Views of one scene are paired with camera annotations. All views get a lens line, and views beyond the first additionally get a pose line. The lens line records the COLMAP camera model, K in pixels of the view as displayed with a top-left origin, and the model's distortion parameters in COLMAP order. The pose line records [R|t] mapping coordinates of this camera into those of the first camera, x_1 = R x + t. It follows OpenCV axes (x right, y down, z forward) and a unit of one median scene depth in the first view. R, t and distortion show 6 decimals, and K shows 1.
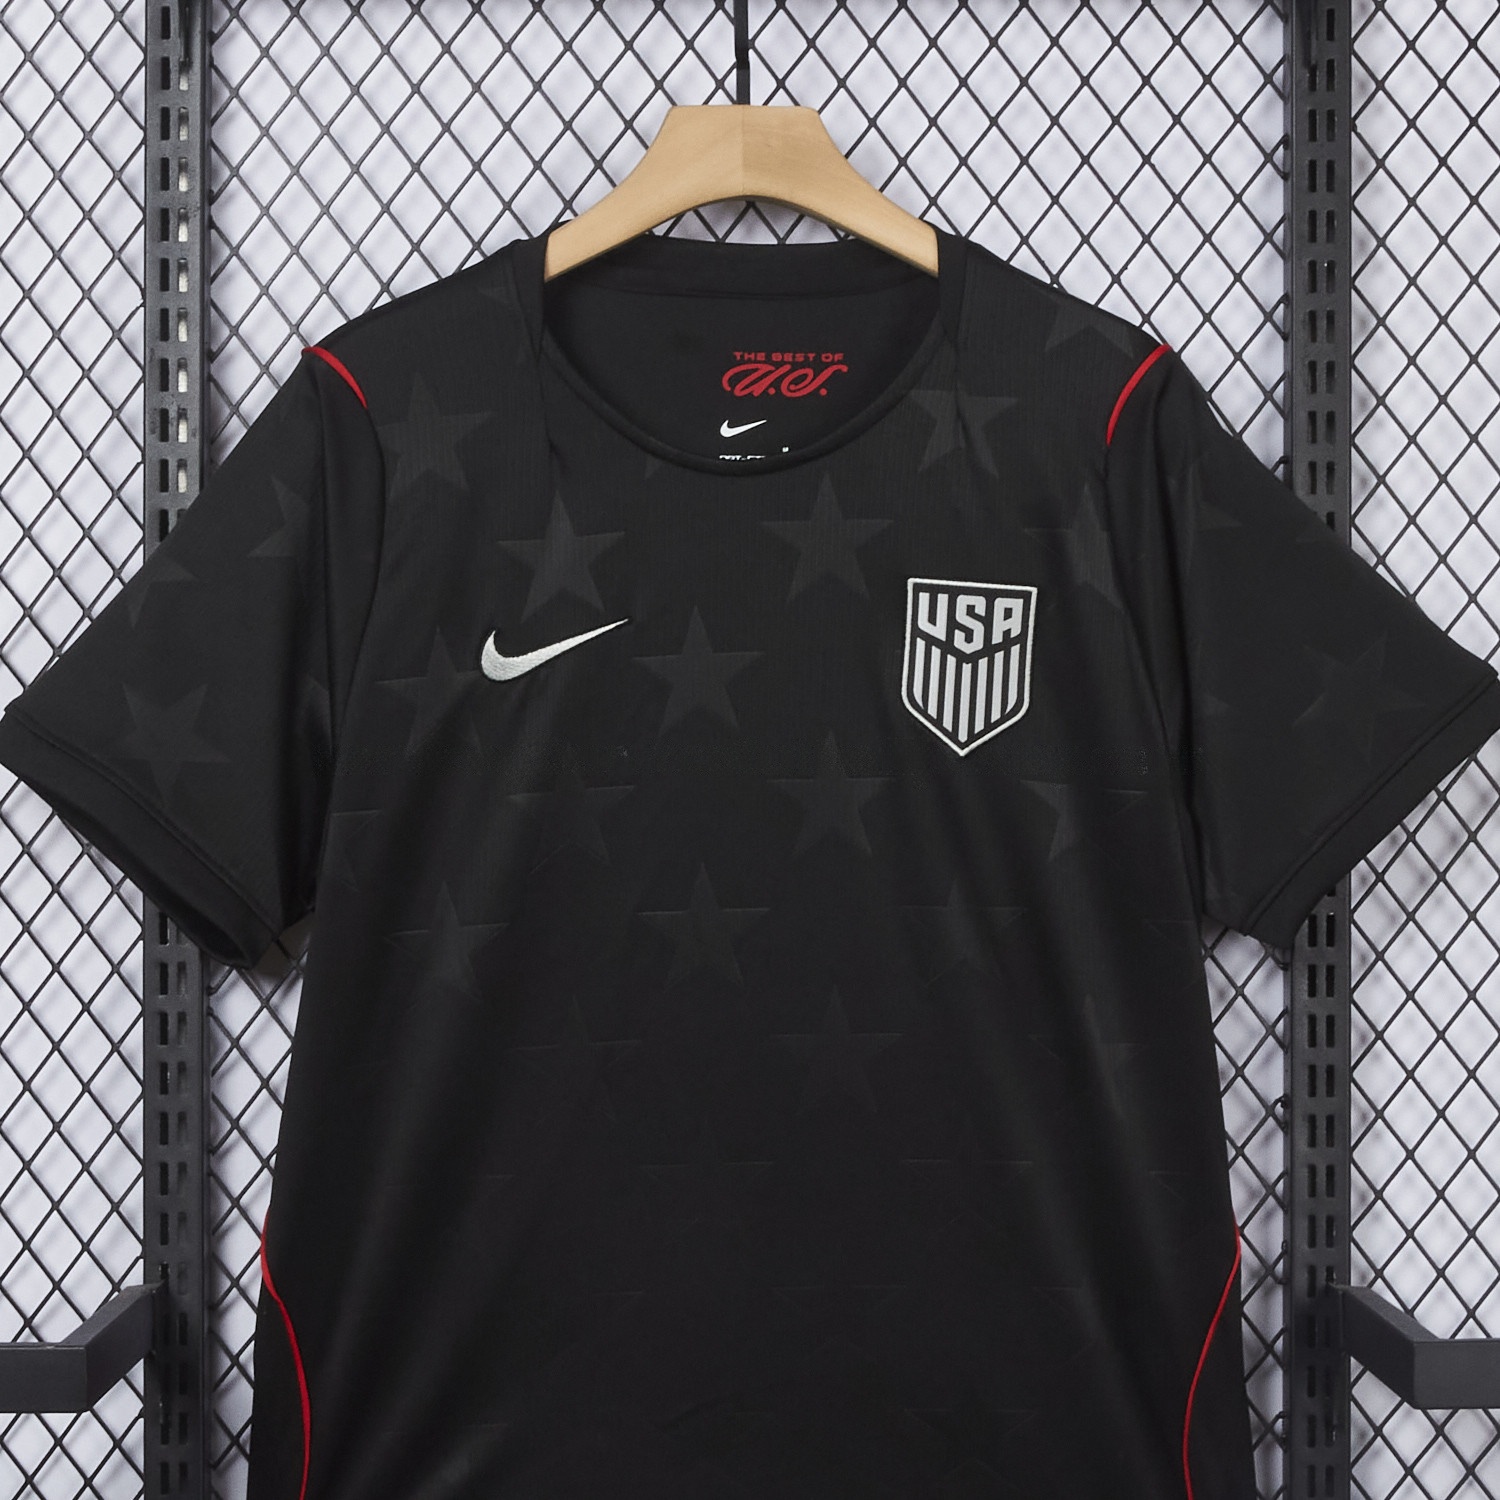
lens RADIAL K [[2628.7, 0, 750.0], [0, 2628.7, 750.0], [0, 0, 1]] dist [-0.044855, -0.031408]
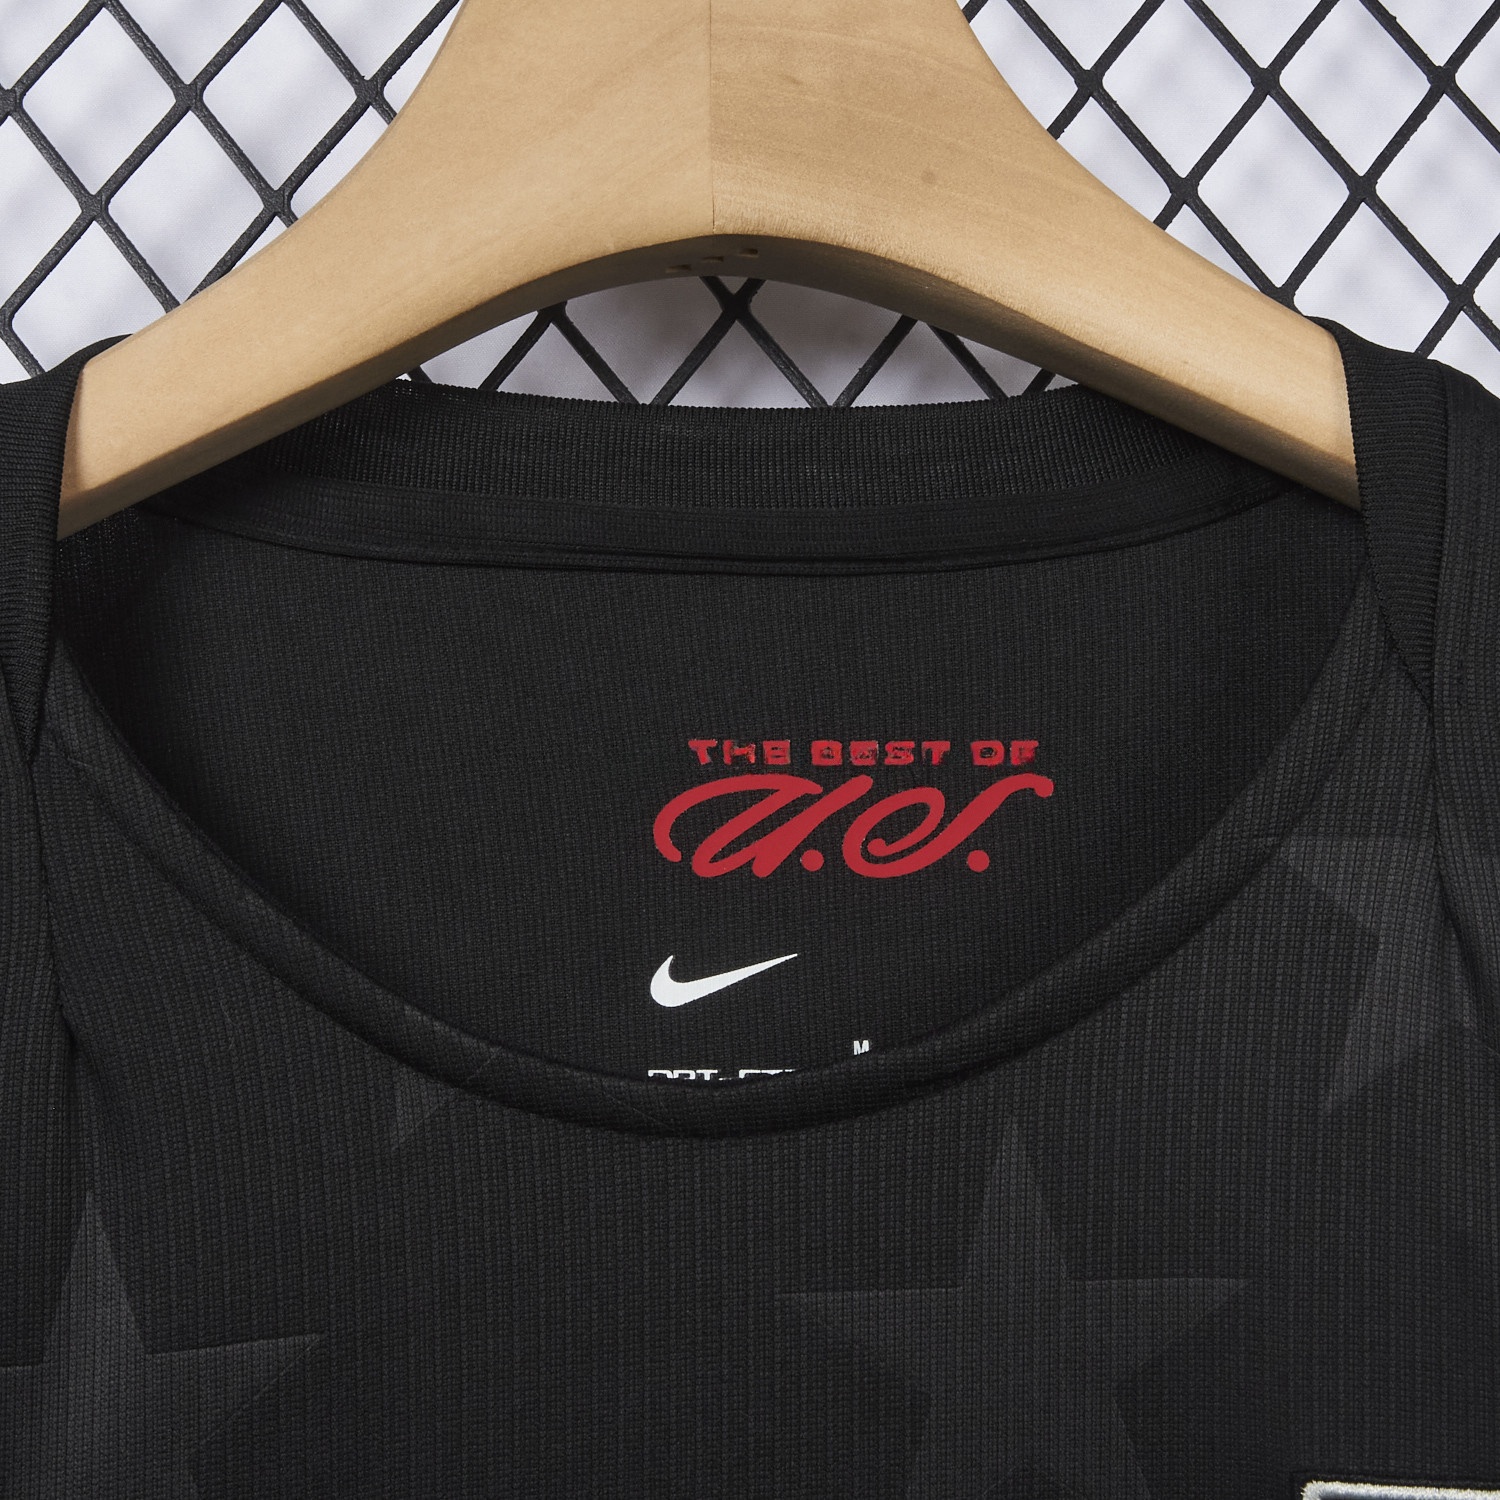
lens RADIAL K [[3121.5, 0, 887.3], [0, 3121.5, 750.1], [0, 0, 1]] dist [-0.001601, -0.325759]
pose [[0.997706, -0.007220, 0.067309, -0.007733], [0.022016, 0.974852, -0.221764, -0.067272], [-0.064015, 0.222737, 0.972774, 0.637894]]
